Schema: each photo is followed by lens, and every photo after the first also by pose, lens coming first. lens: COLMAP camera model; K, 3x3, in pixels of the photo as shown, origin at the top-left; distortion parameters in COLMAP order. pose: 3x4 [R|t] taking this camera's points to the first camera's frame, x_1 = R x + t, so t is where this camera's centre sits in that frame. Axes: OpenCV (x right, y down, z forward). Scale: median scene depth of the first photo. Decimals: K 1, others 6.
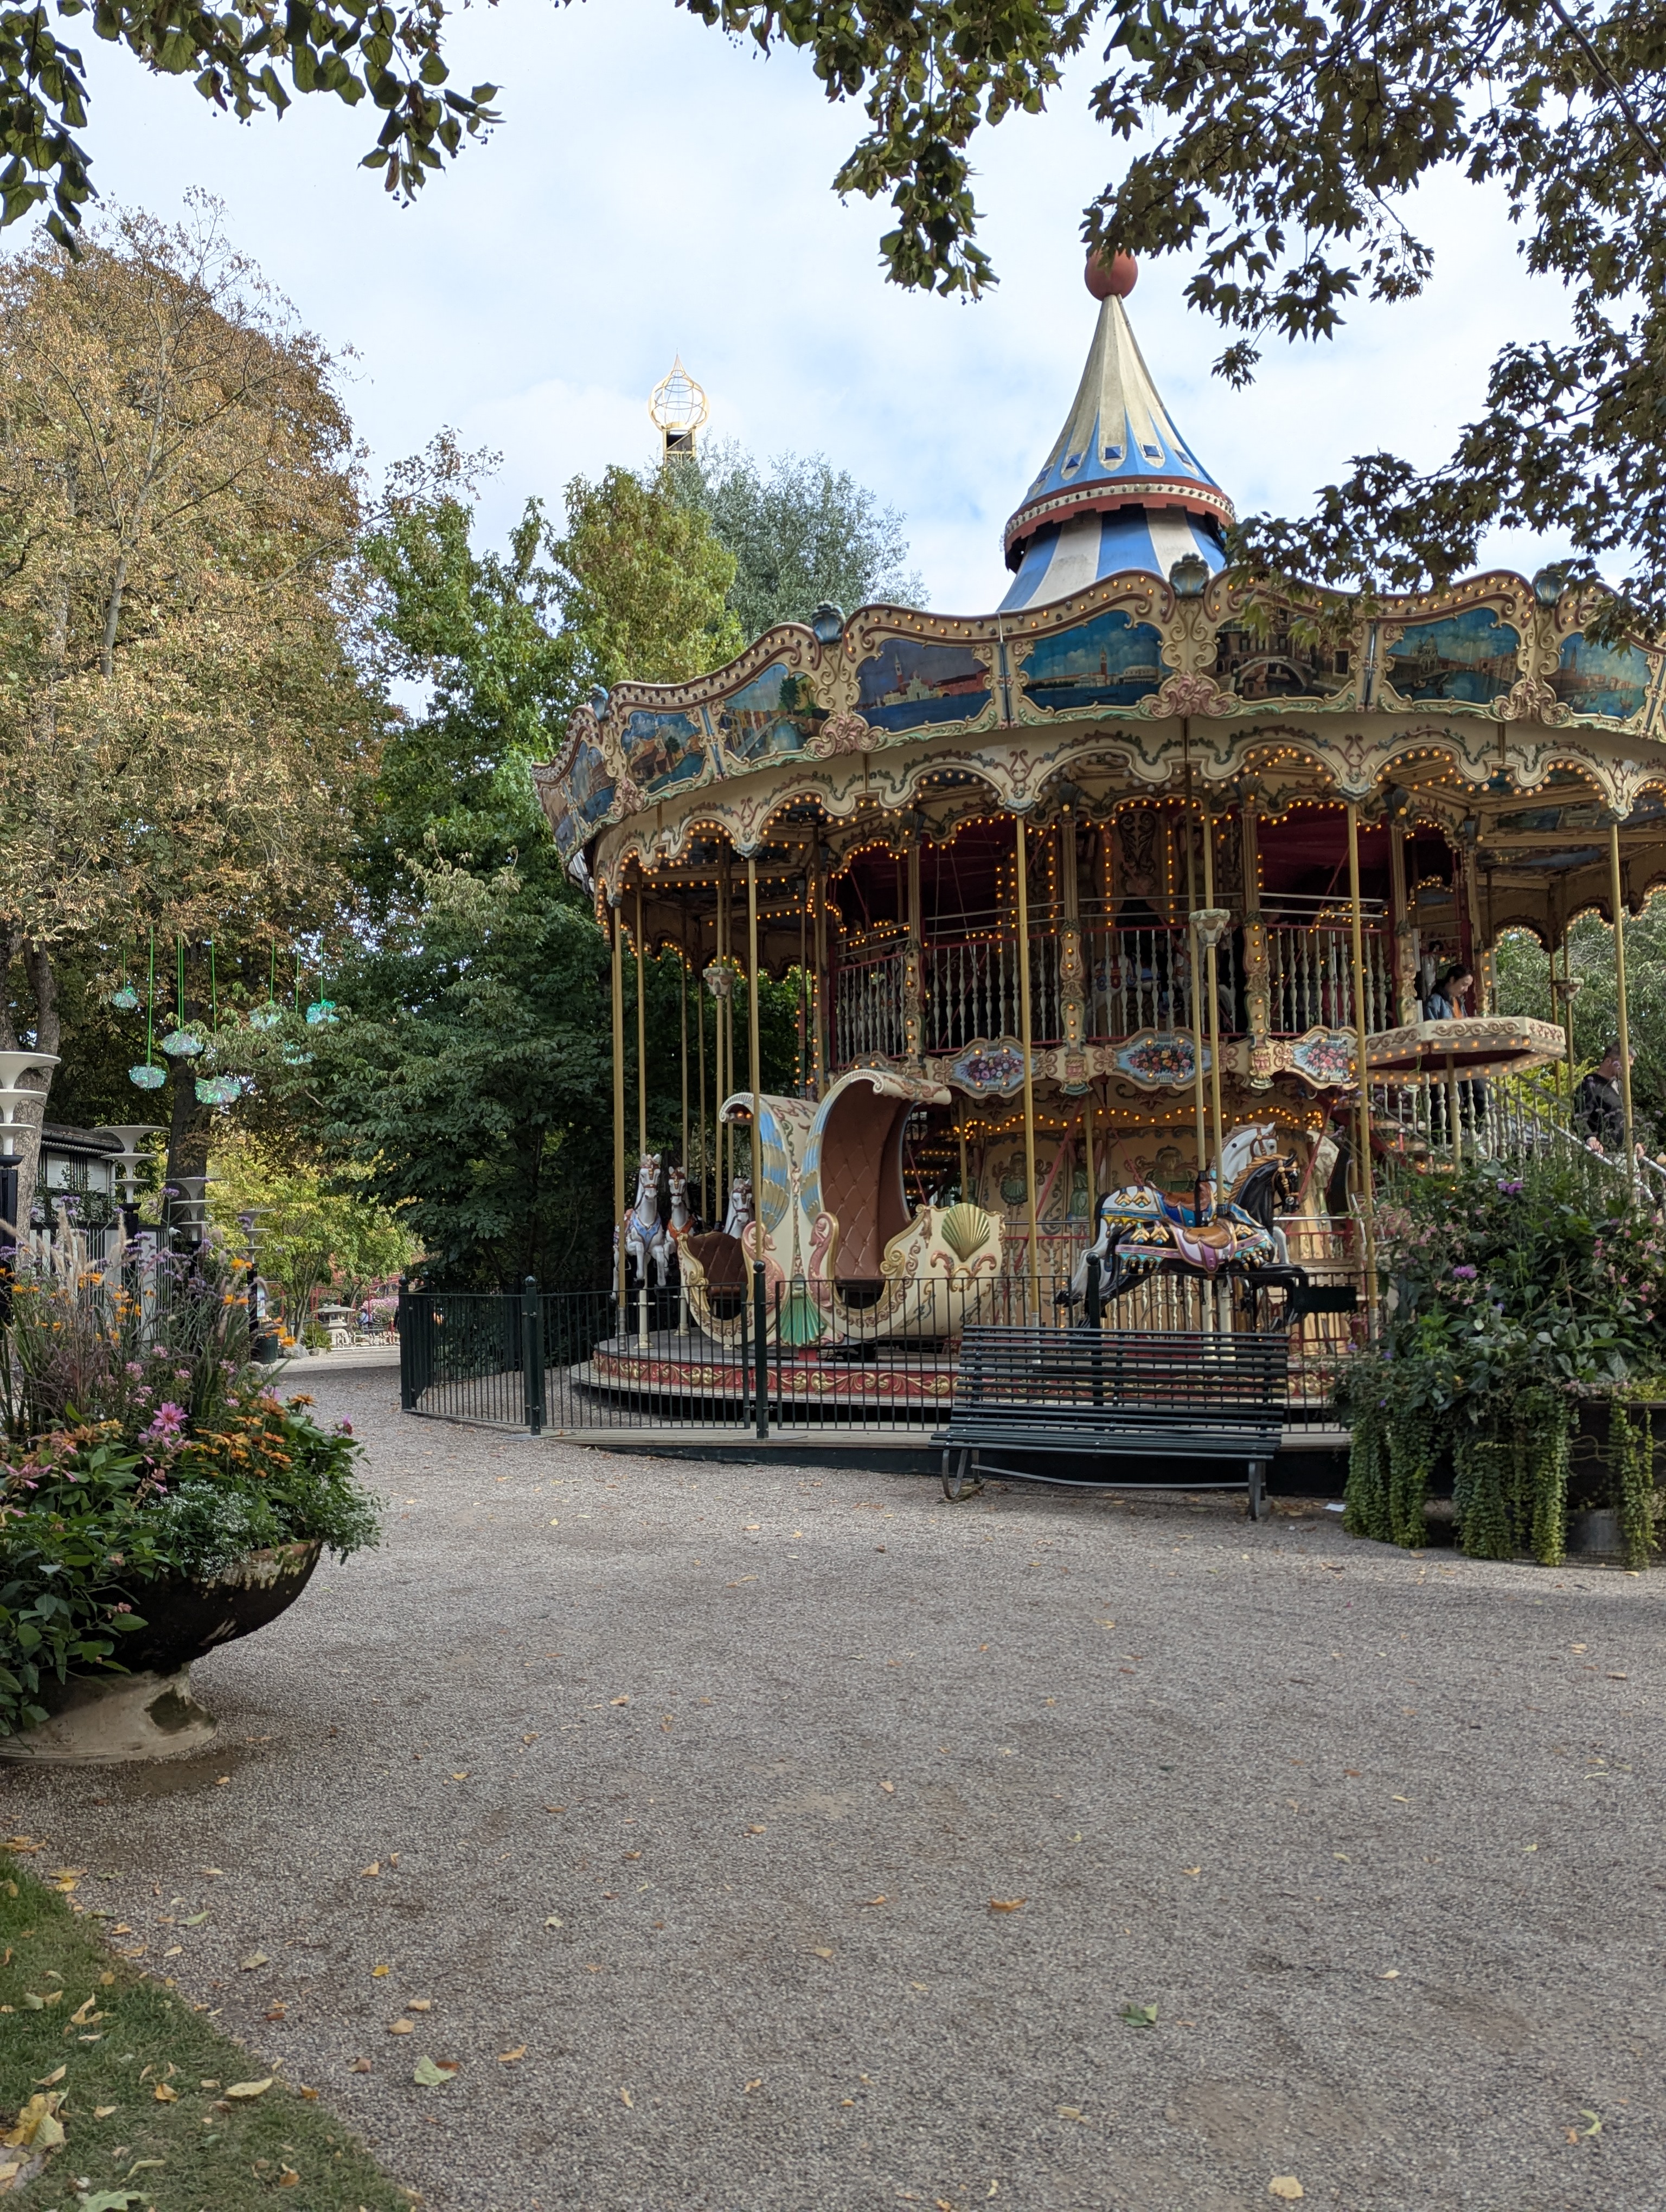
lens RADIAL K [[1566.2, 0, 833.0], [0, 1566.2, 1106.0], [0, 0, 1]] dist [0.000128, -0.000140]
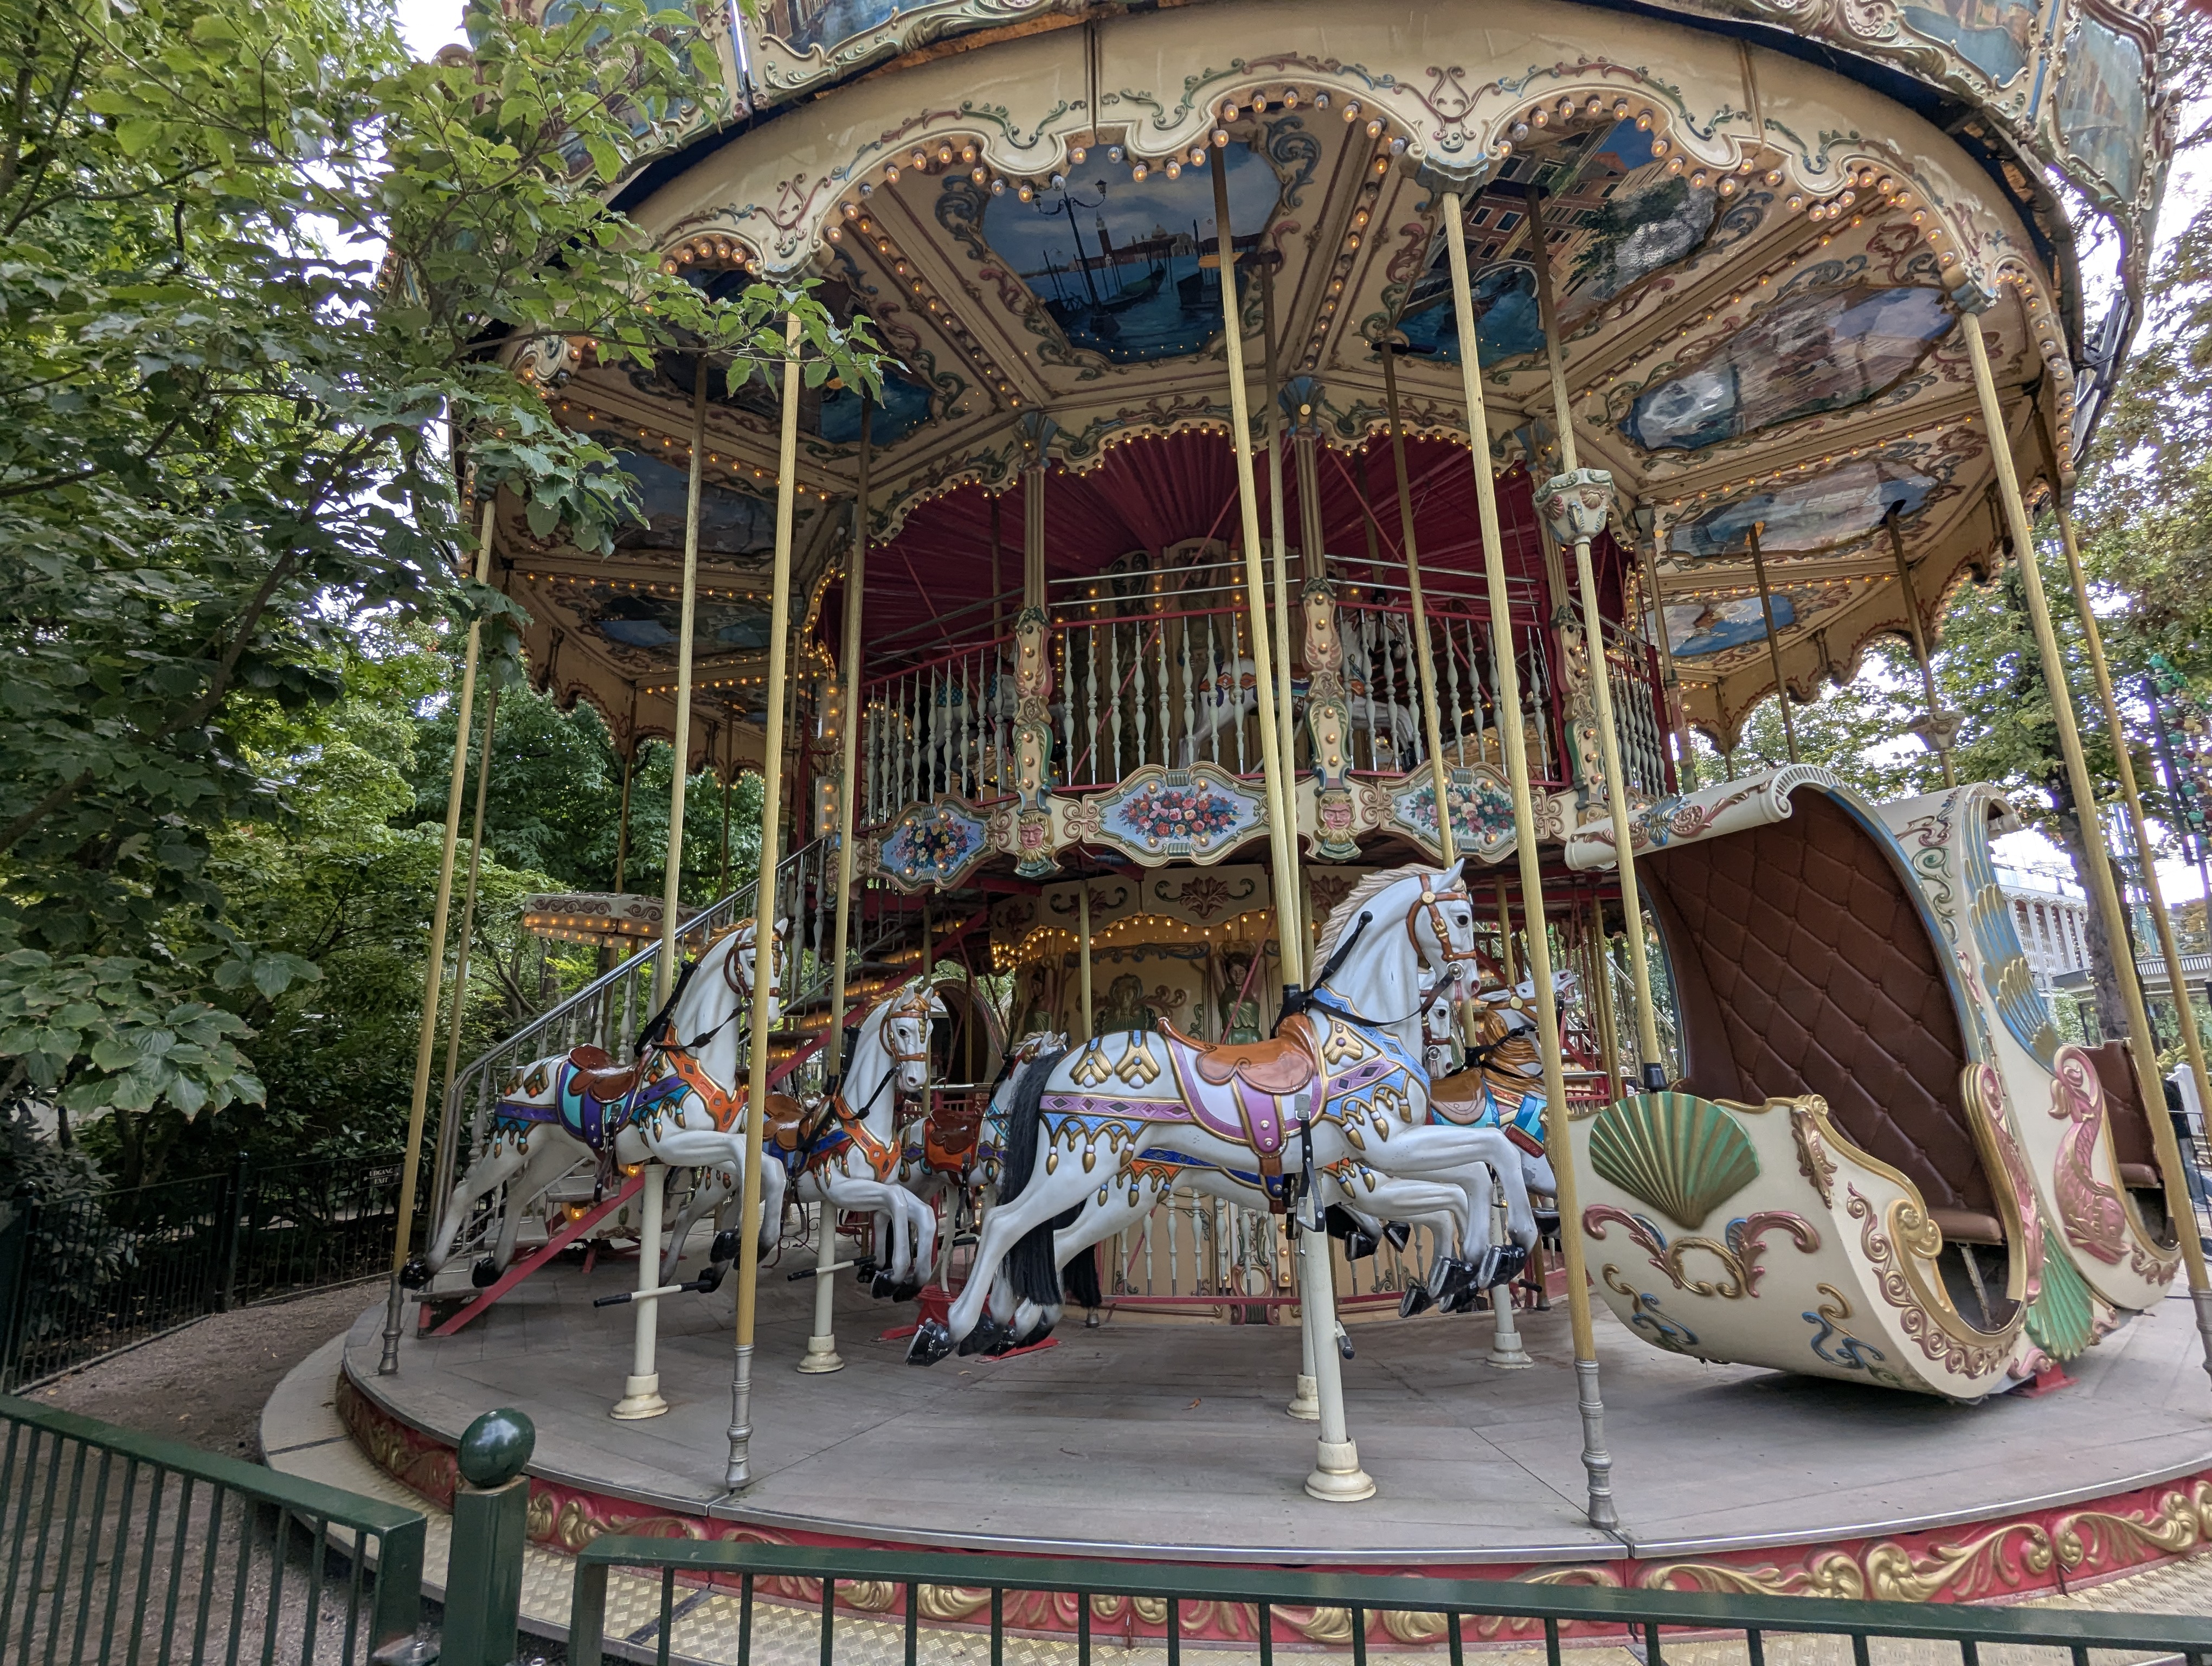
lens RADIAL K [[1042.4, 0, 1099.3], [0, 1042.4, 836.6], [0, 0, 1]] dist [0.000782, 0.000830]
pose [[0.937758, 0.078280, 0.338352, -0.064316], [-0.027834, 0.988072, -0.151455, 0.049827], [-0.346172, 0.132611, 0.928751, 0.752287]]
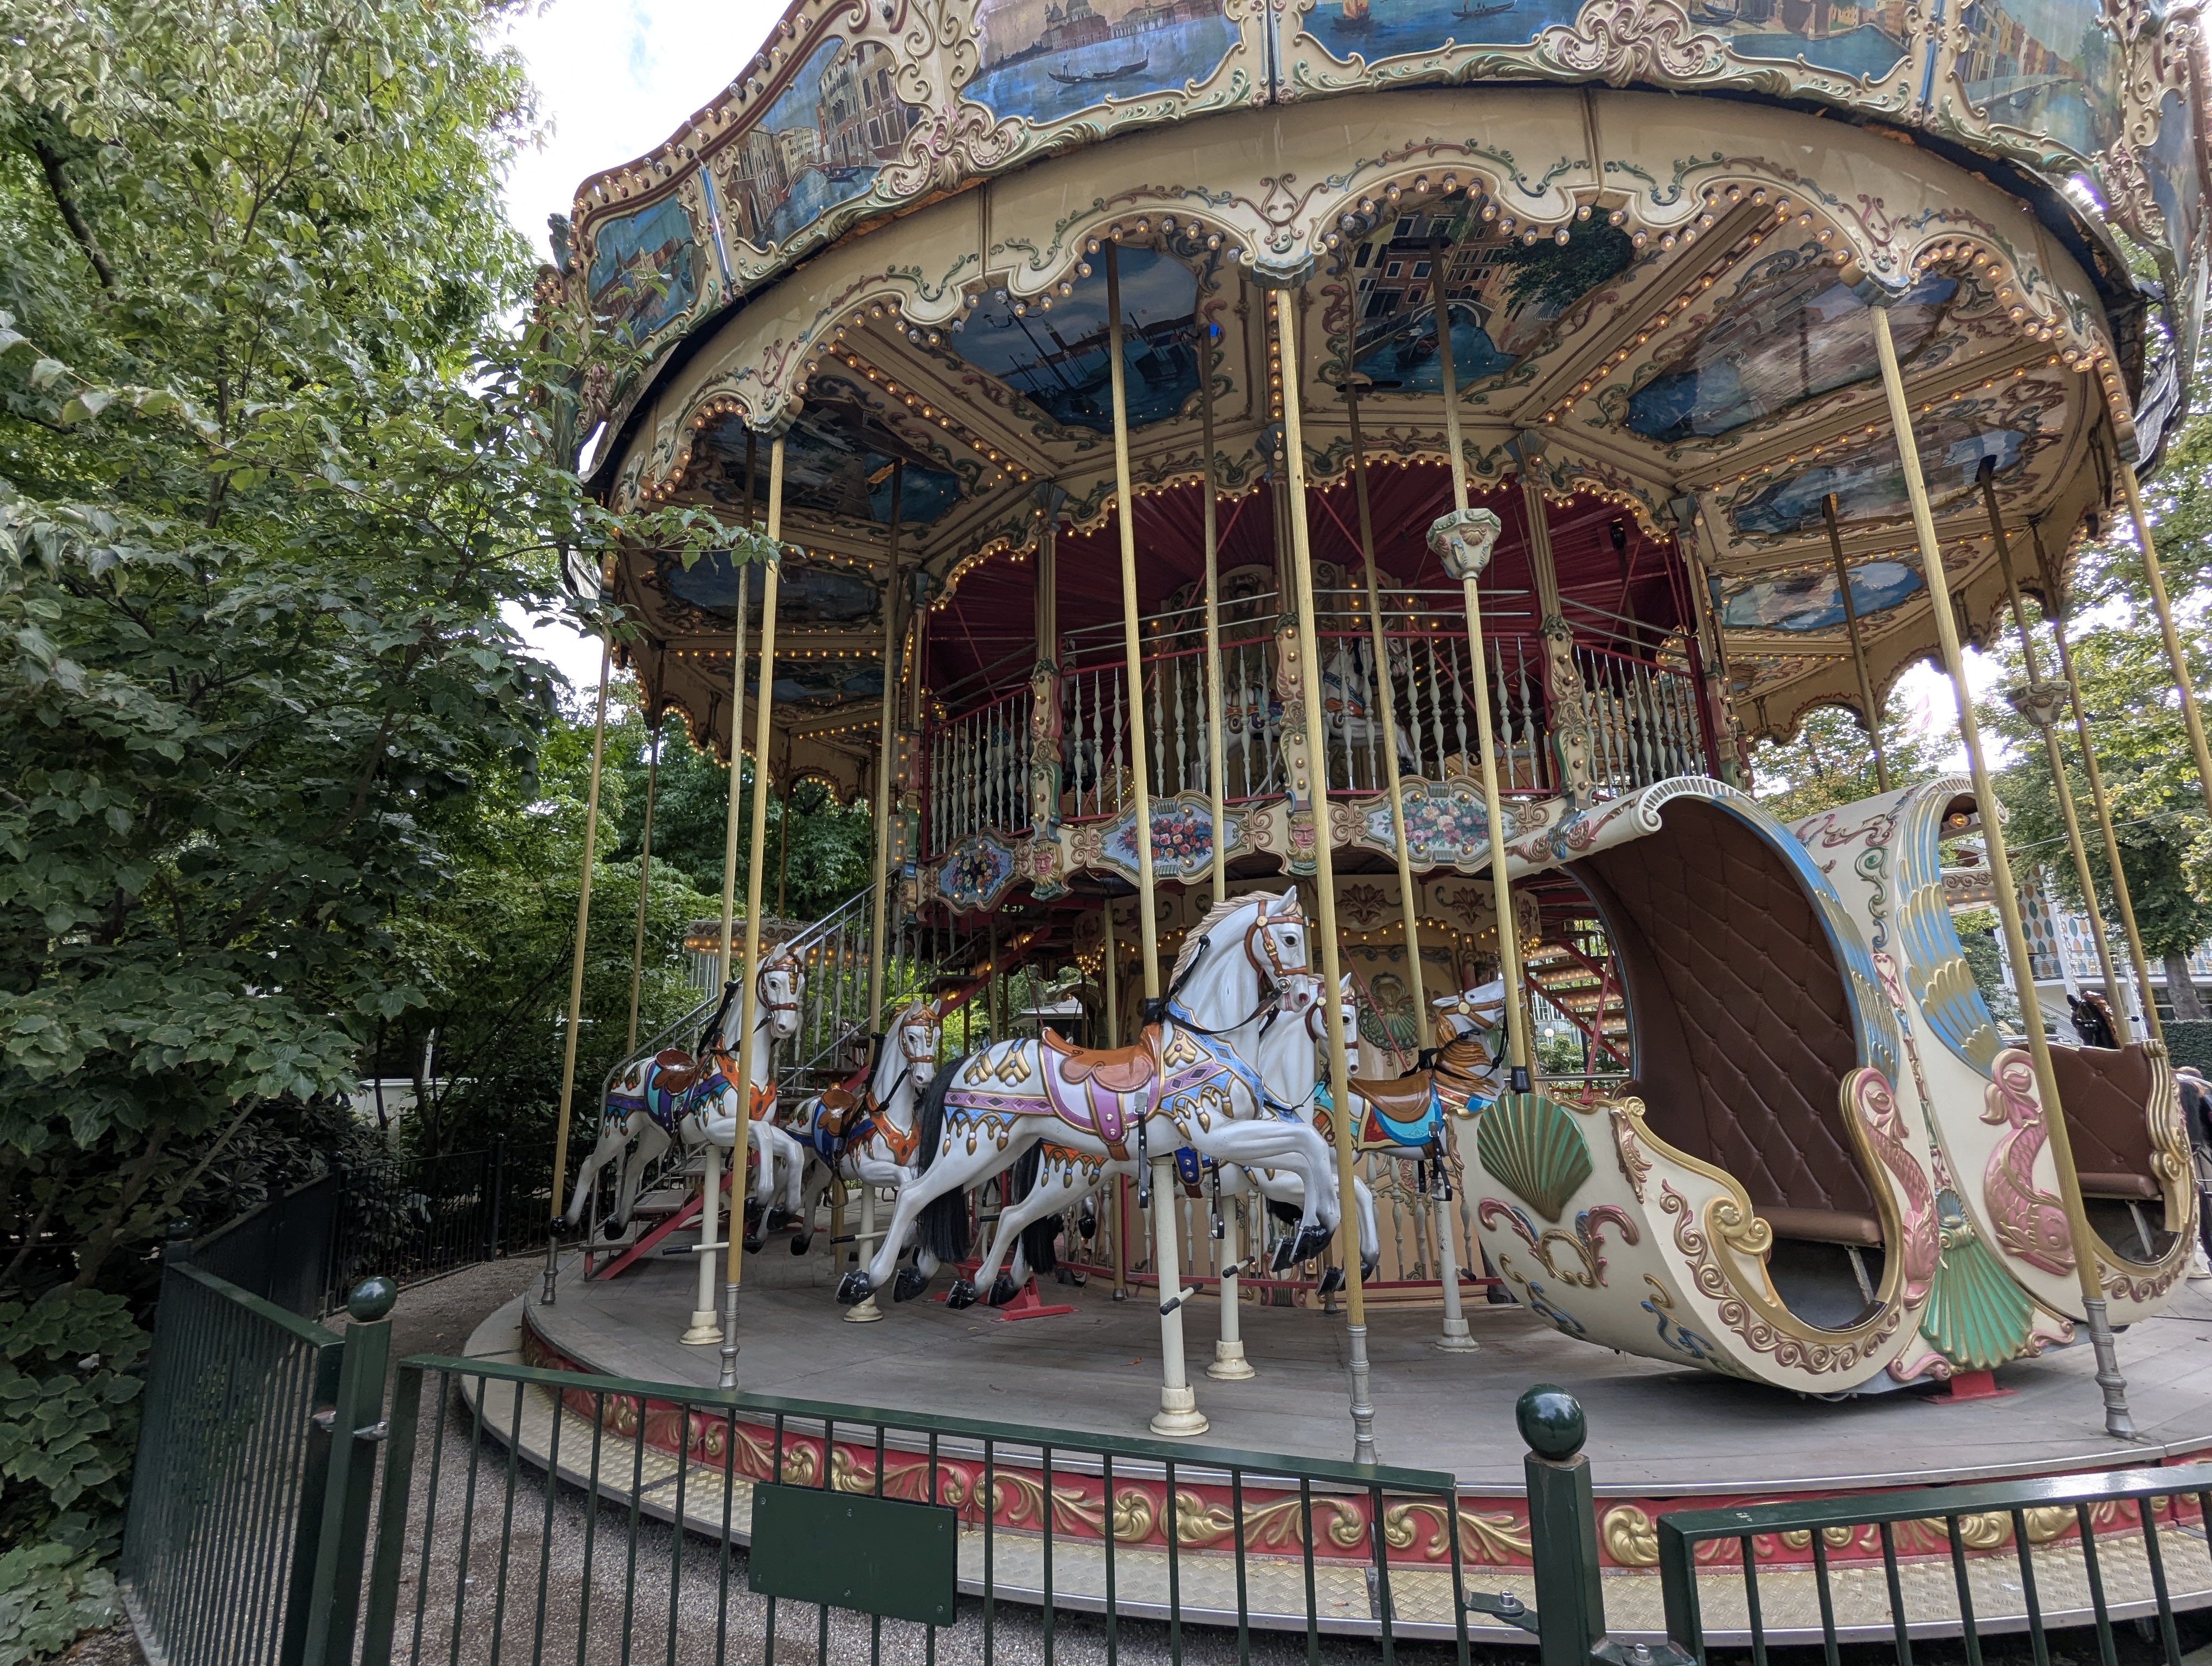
lens RADIAL K [[1038.3, 0, 1100.5], [0, 1038.3, 838.5], [0, 0, 1]] dist [0.005928, -0.000466]
pose [[0.990109, 0.035060, 0.135850, 0.019482], [-0.015403, 0.989585, -0.143126, 0.042514], [-0.139453, 0.139618, 0.980336, 0.676422]]
